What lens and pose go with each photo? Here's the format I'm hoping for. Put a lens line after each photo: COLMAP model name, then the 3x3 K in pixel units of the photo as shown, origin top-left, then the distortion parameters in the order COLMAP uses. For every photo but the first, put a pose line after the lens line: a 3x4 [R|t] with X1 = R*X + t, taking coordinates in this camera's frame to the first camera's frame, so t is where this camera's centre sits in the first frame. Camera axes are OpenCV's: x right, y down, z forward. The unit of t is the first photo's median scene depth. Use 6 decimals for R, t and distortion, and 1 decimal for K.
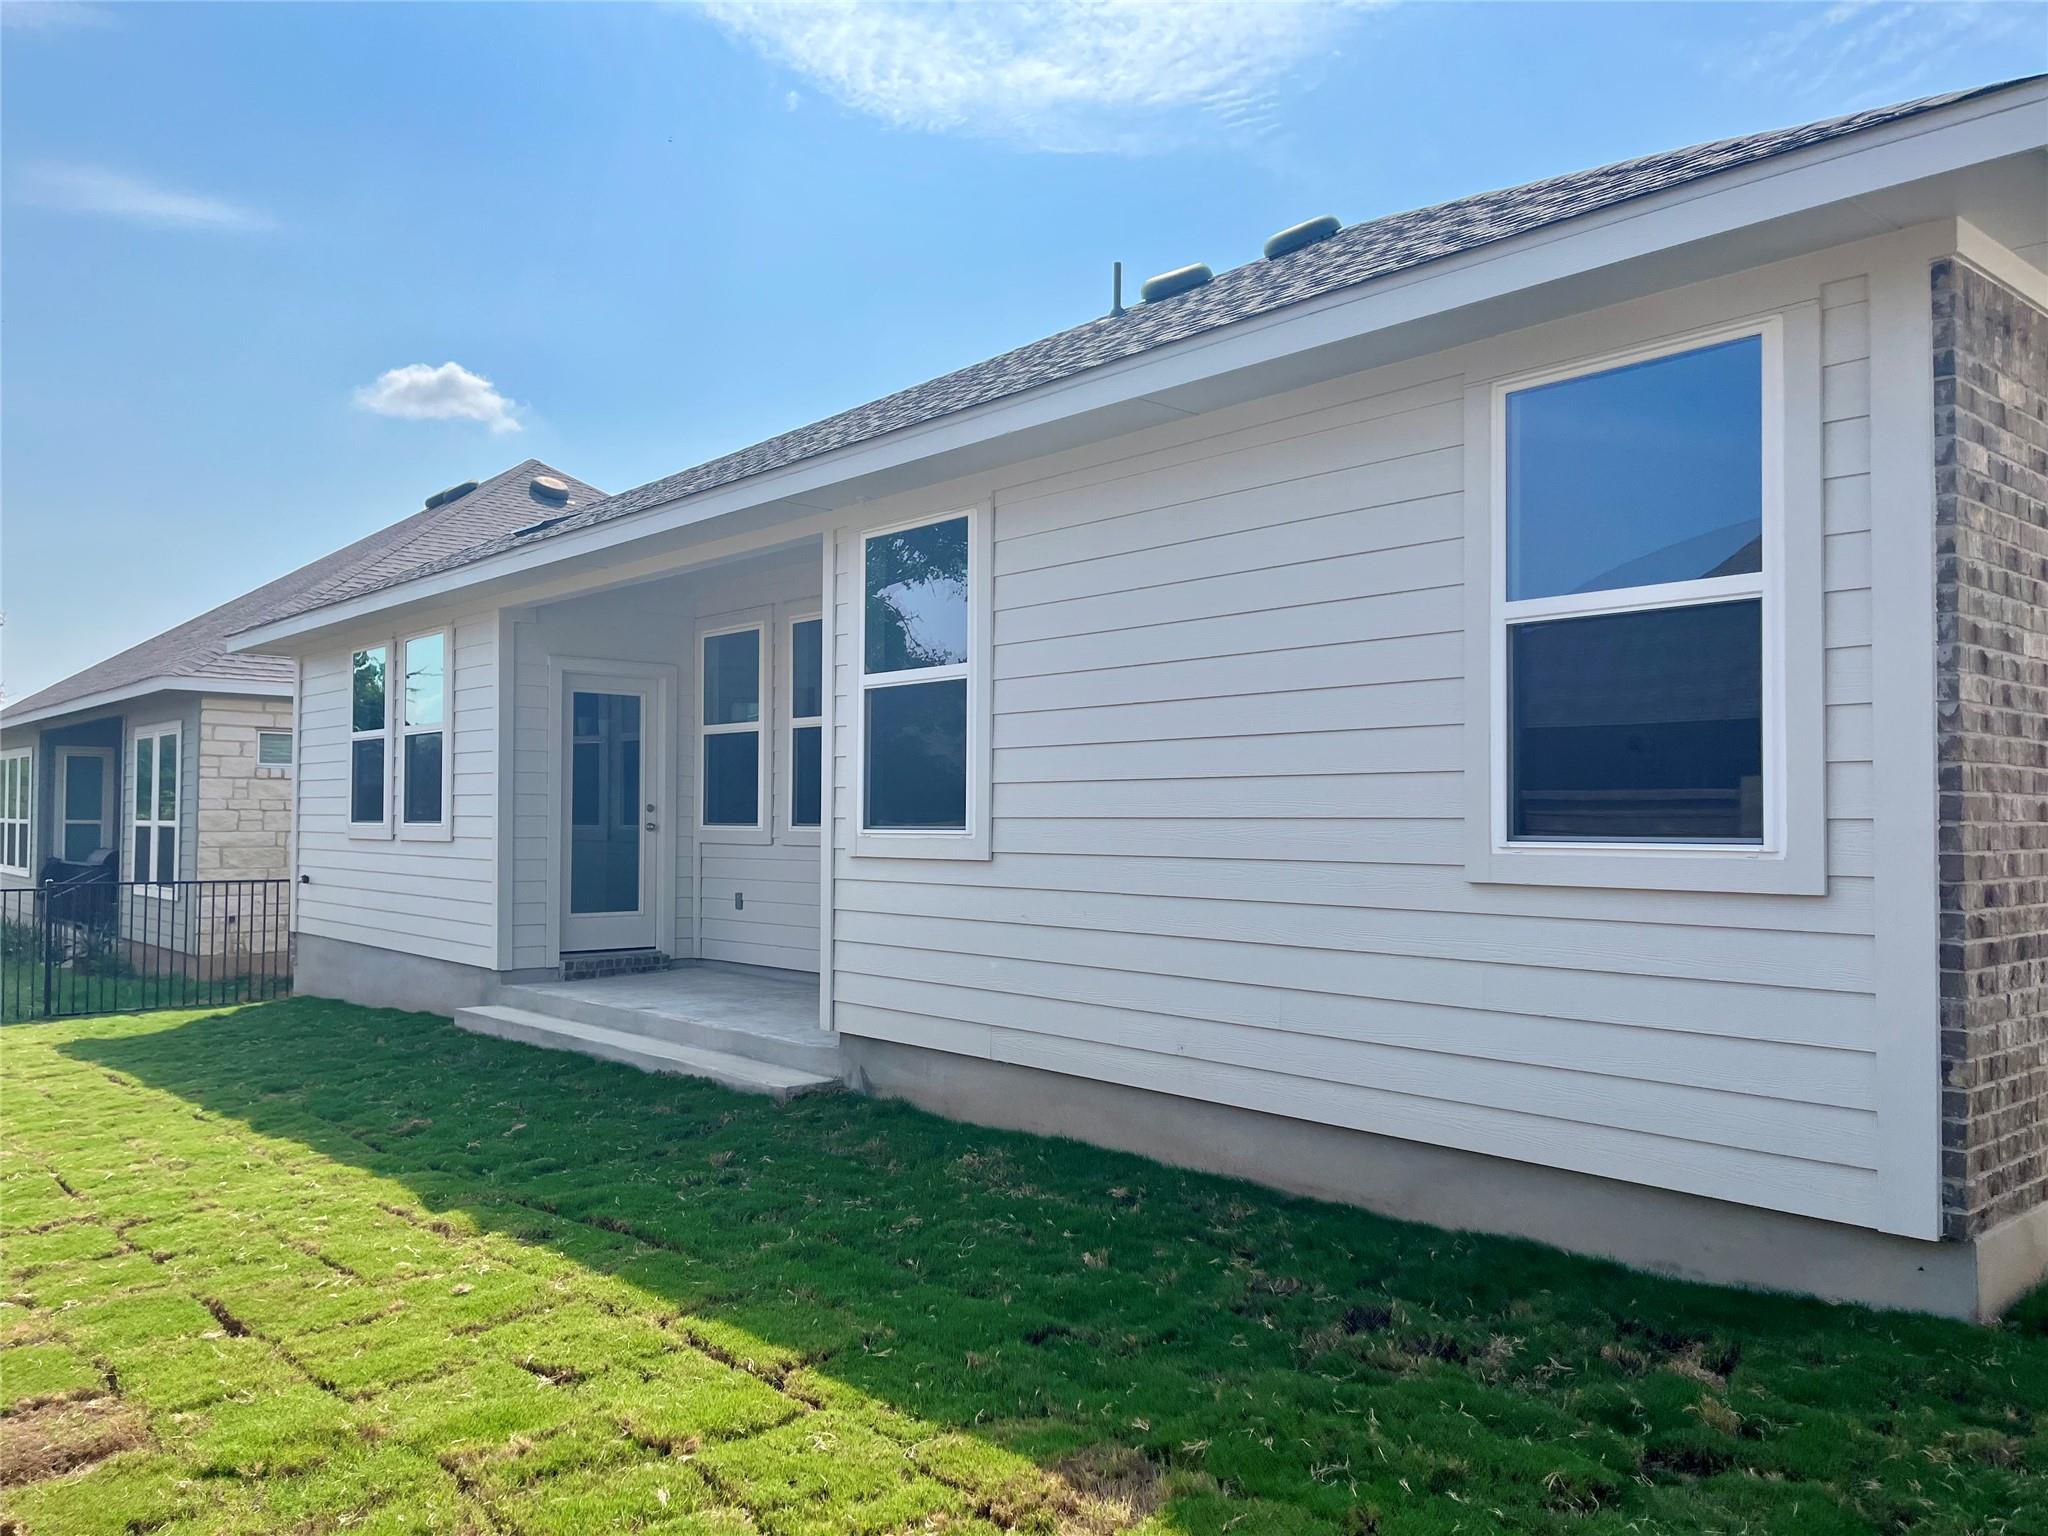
lens RADIAL K [[1540.1, 0, 1013.8], [0, 1540.1, 773.4], [0, 0, 1]] dist [0.072859, -0.092812]
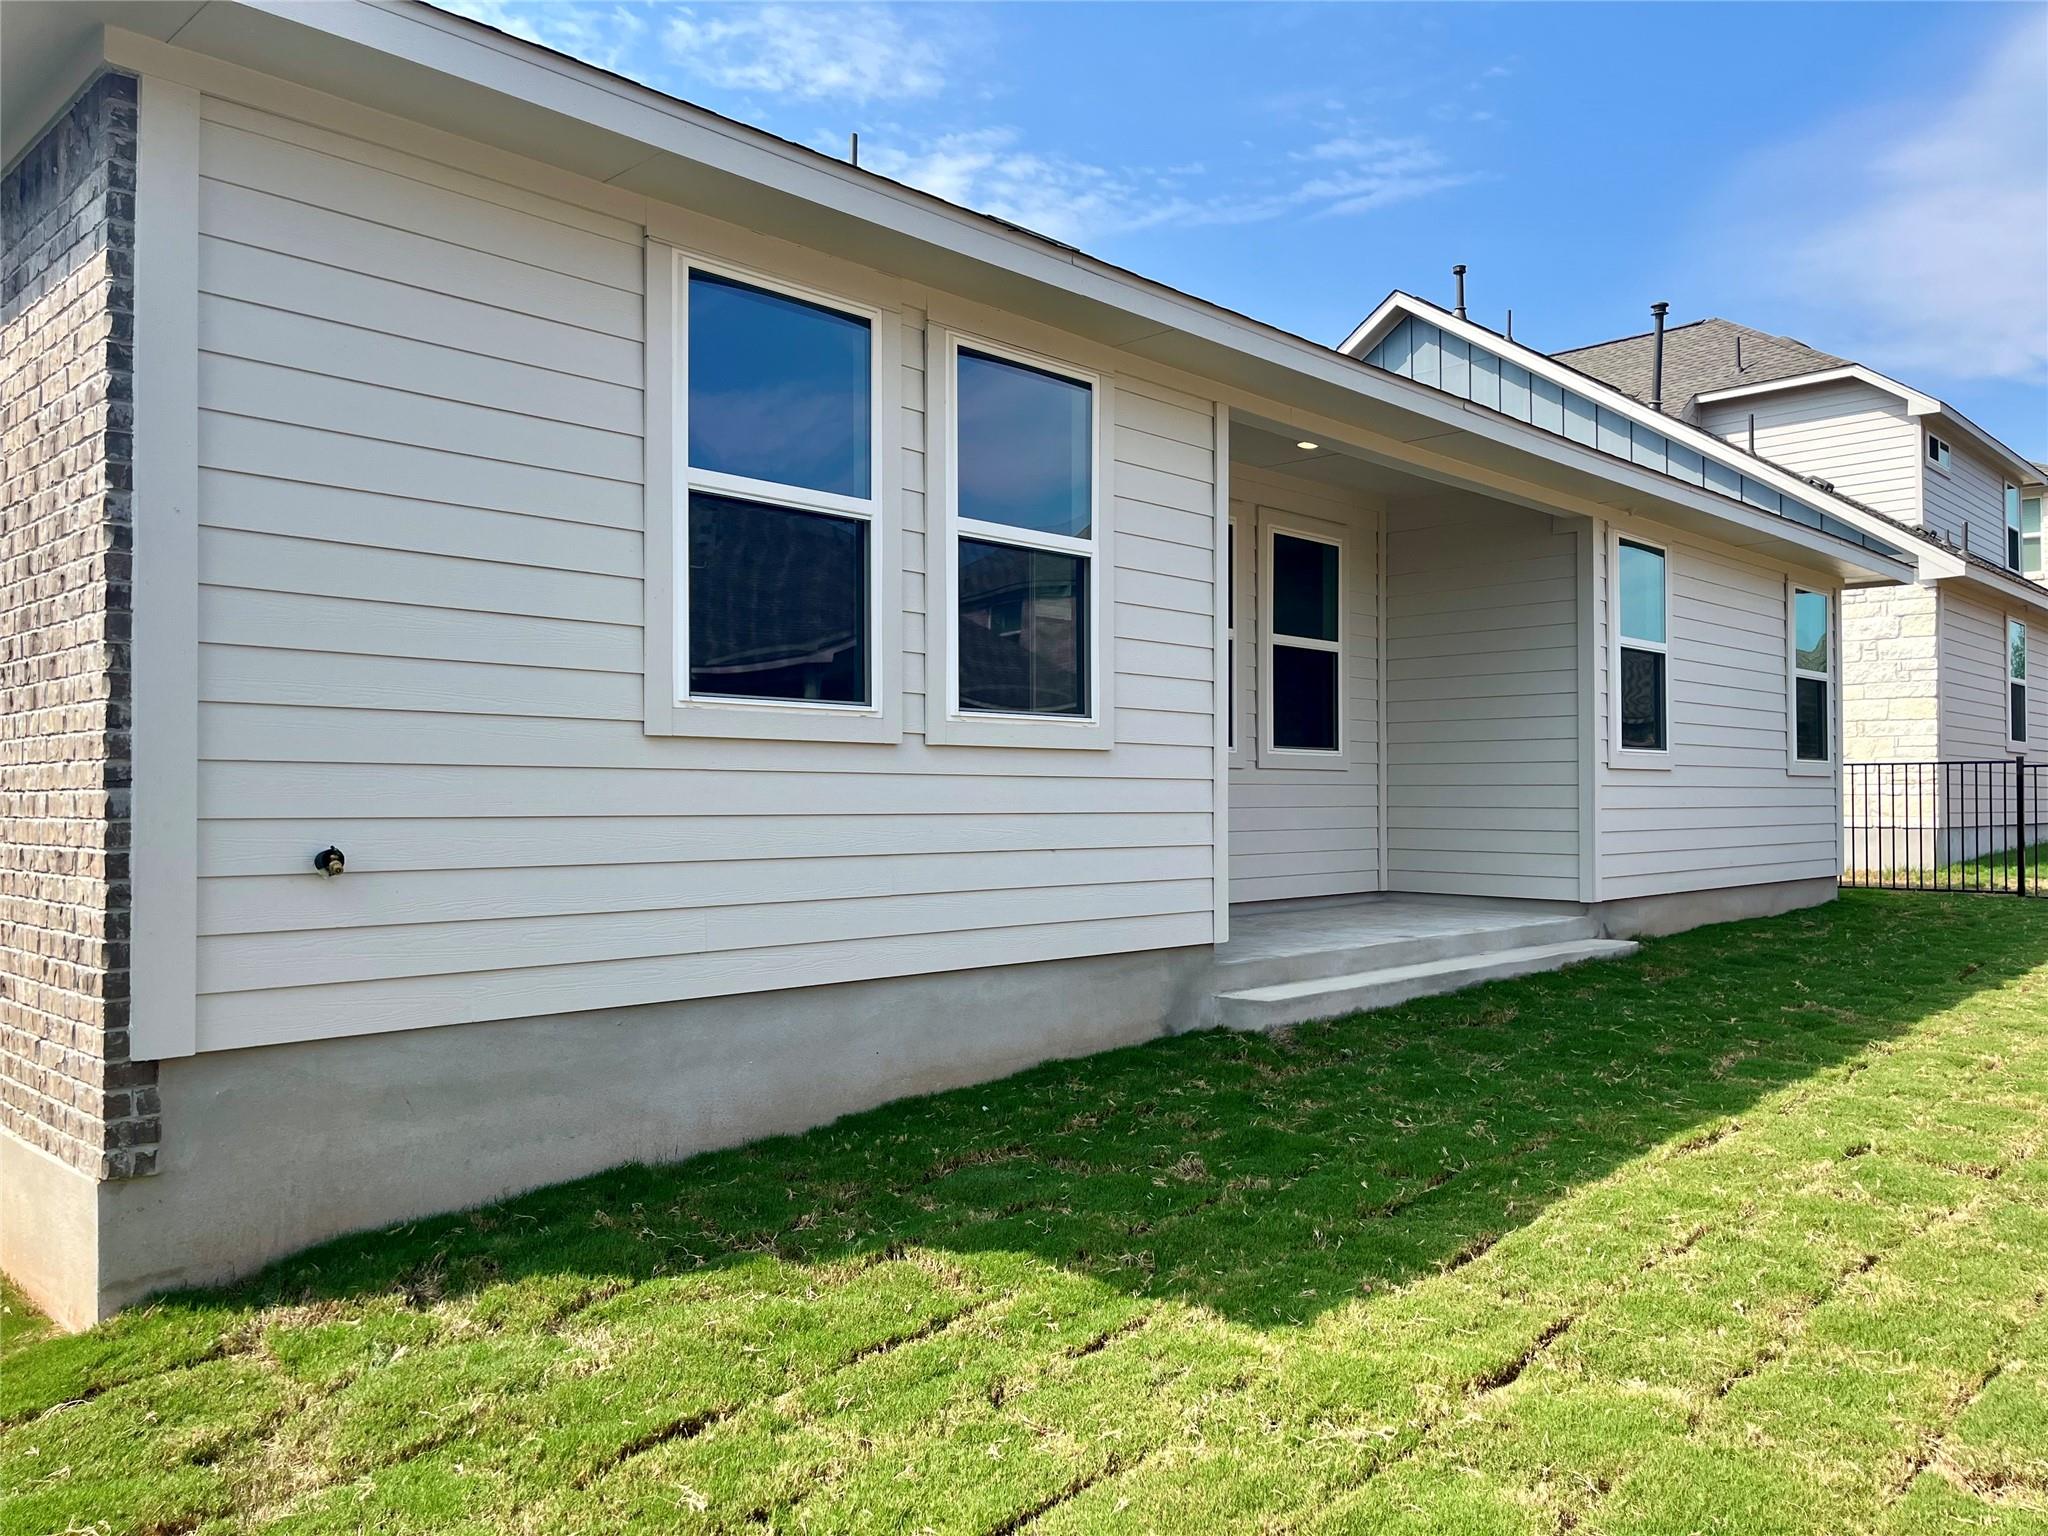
lens RADIAL K [[1540.1, 0, 1015.1], [0, 1540.1, 761.2], [0, 0, 1]] dist [0.072859, -0.092812]
pose [[-0.093753, -0.052747, 0.994197, -0.861420], [-0.096172, 0.994405, 0.043690, 0.022443], [-0.990940, -0.091518, -0.098302, 0.995836]]
